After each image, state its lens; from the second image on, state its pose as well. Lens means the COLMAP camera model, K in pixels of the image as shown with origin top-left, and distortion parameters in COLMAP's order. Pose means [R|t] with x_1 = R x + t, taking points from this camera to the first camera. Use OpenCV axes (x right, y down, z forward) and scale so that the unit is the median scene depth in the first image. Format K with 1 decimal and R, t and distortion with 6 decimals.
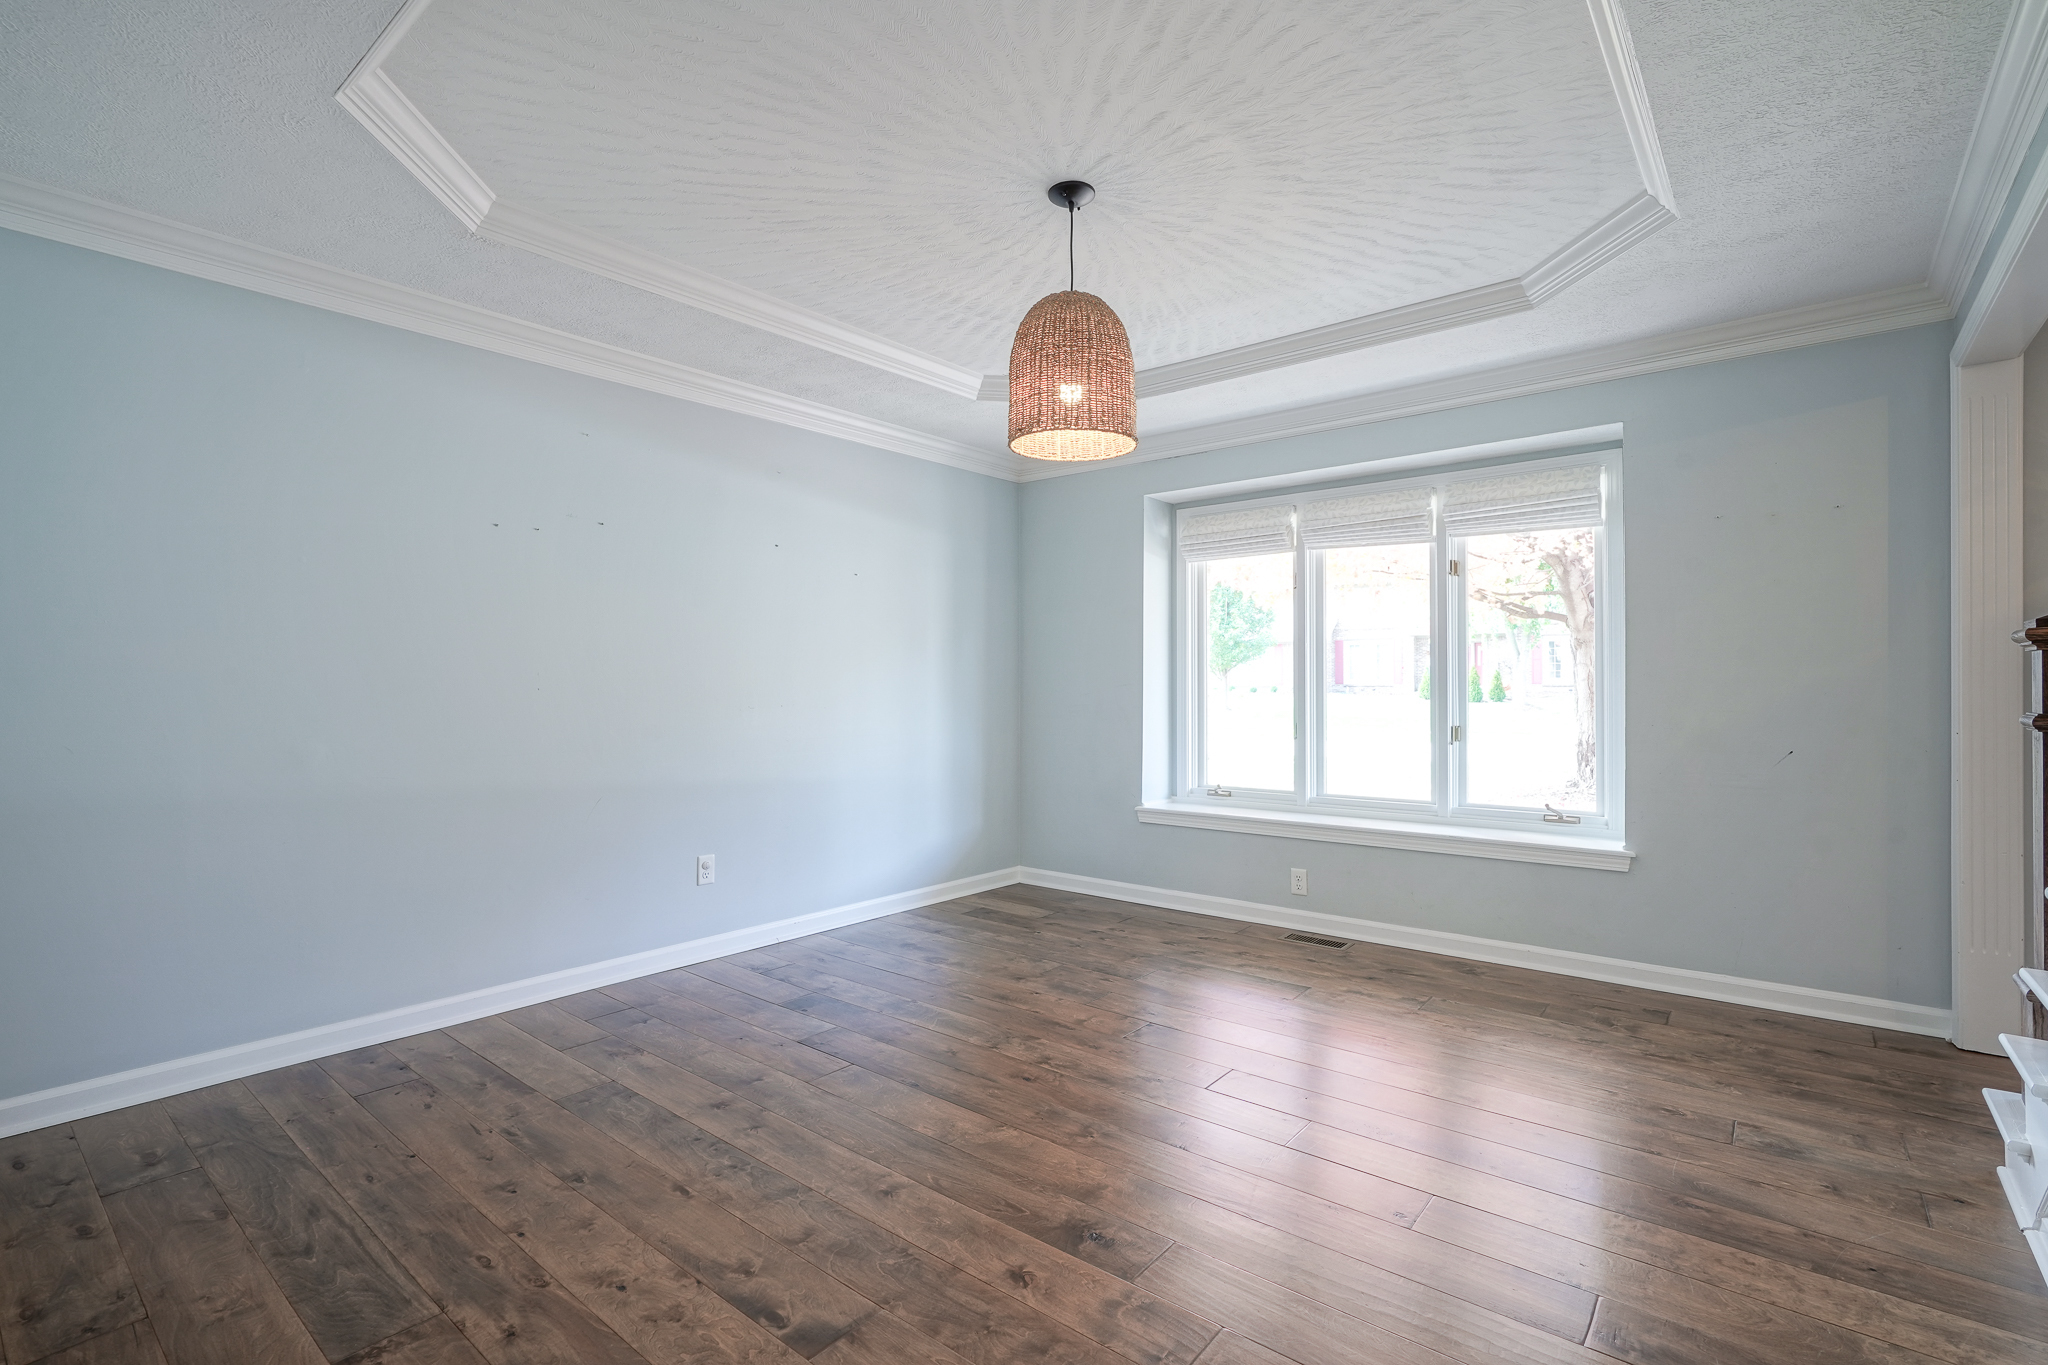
lens RADIAL K [[938.4, 0, 1023.0], [0, 938.4, 677.1], [0, 0, 1]] dist [-0.011935, 0.004518]
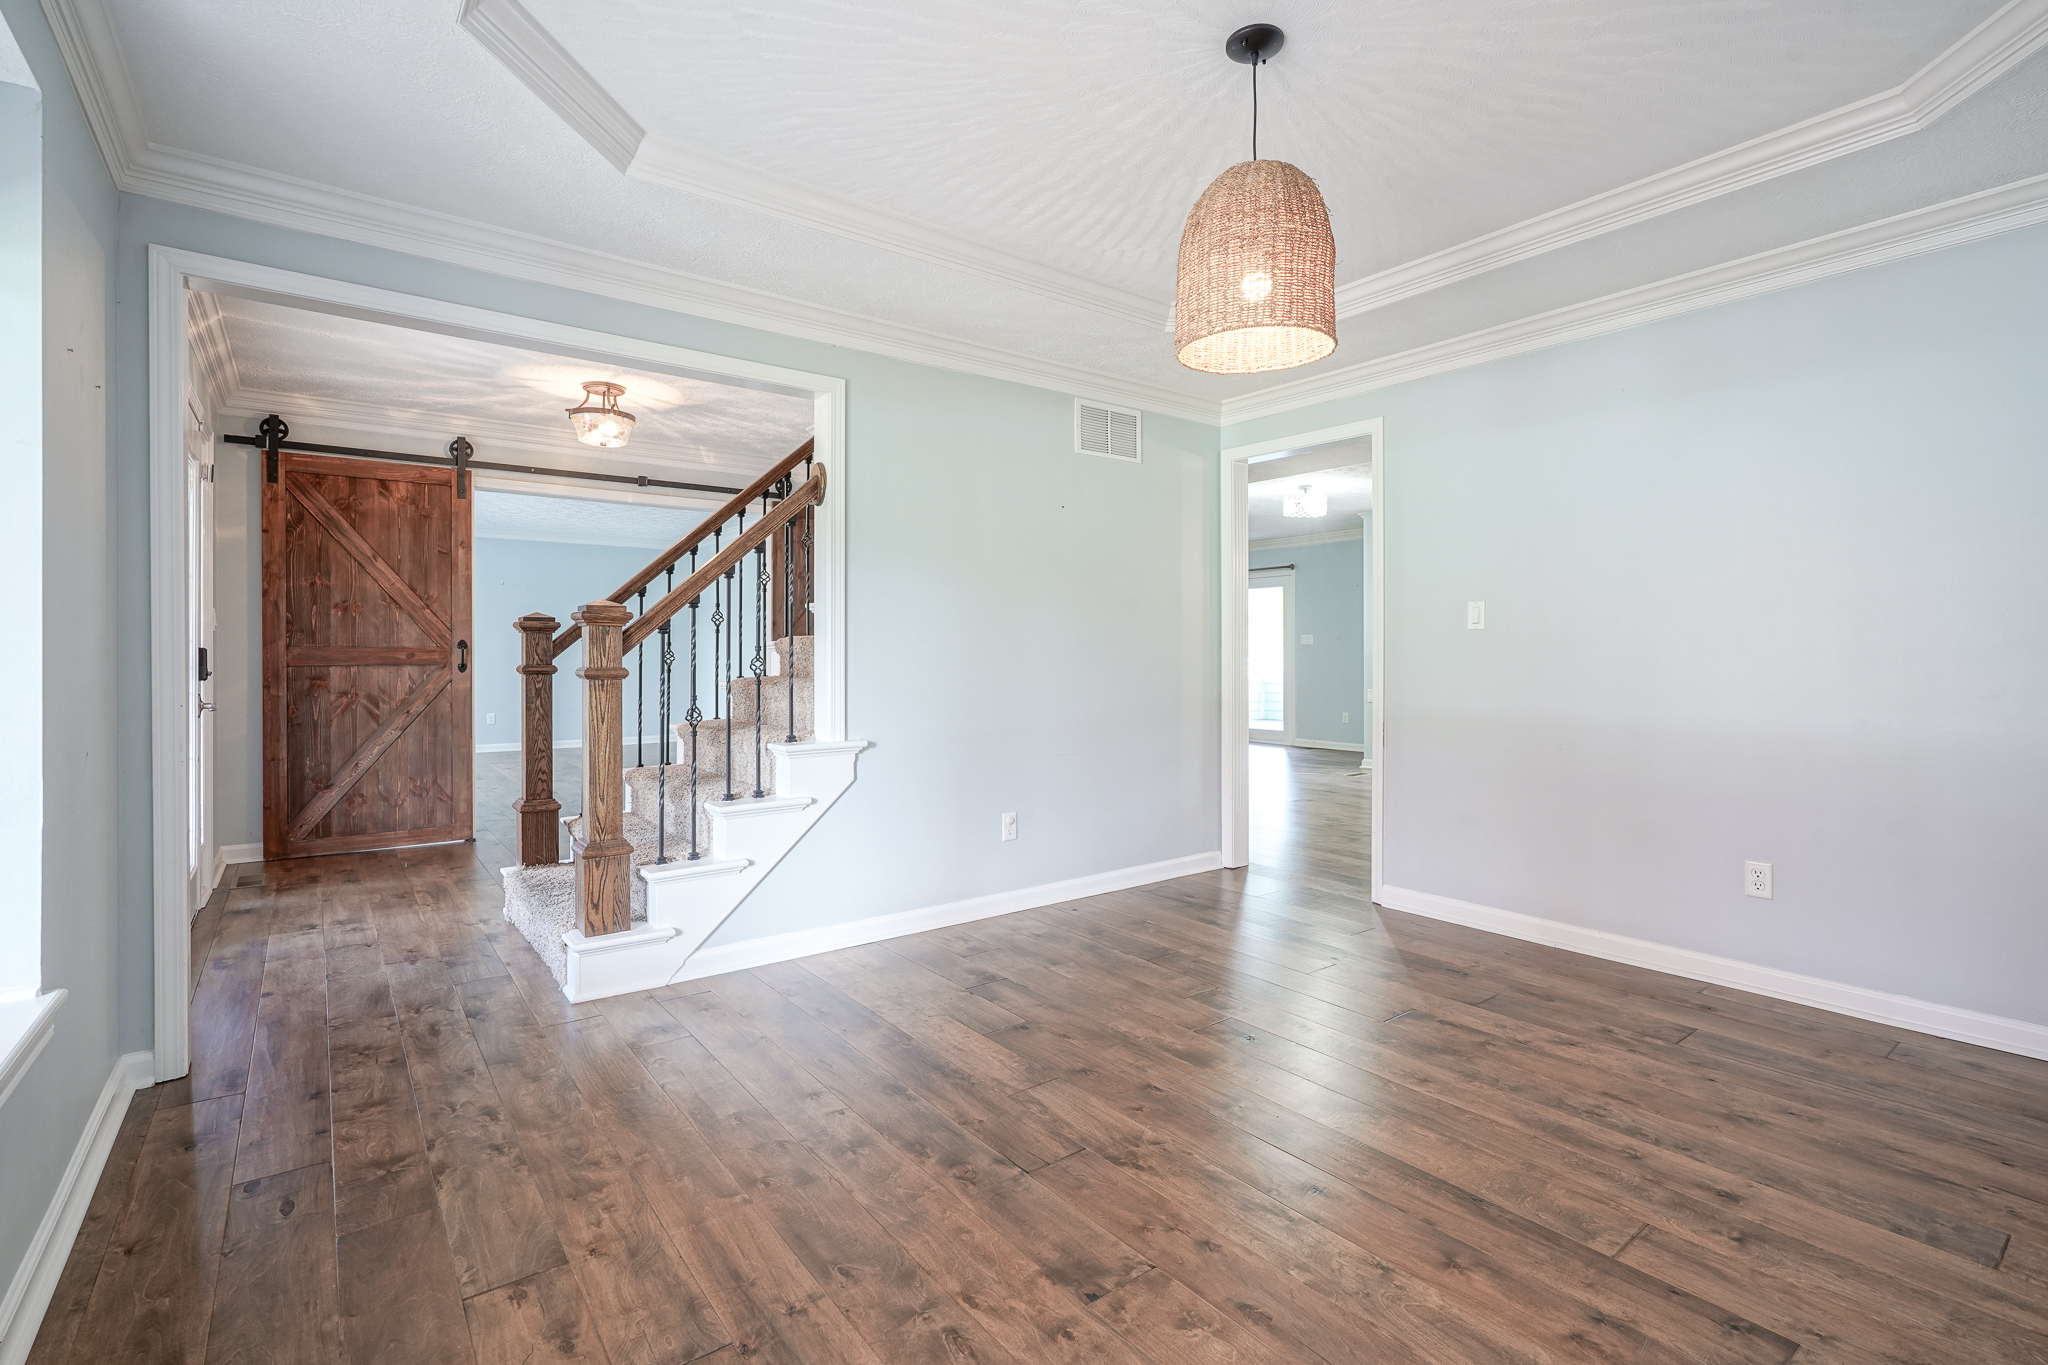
lens RADIAL K [[938.4, 0, 1028.3], [0, 938.4, 656.5], [0, 0, 1]] dist [-0.011935, 0.004518]
pose [[-0.974993, 0.002165, 0.222227, 0.062994], [0.001029, 0.999986, -0.005230, 0.019646], [-0.222235, -0.004870, -0.974981, 1.807870]]
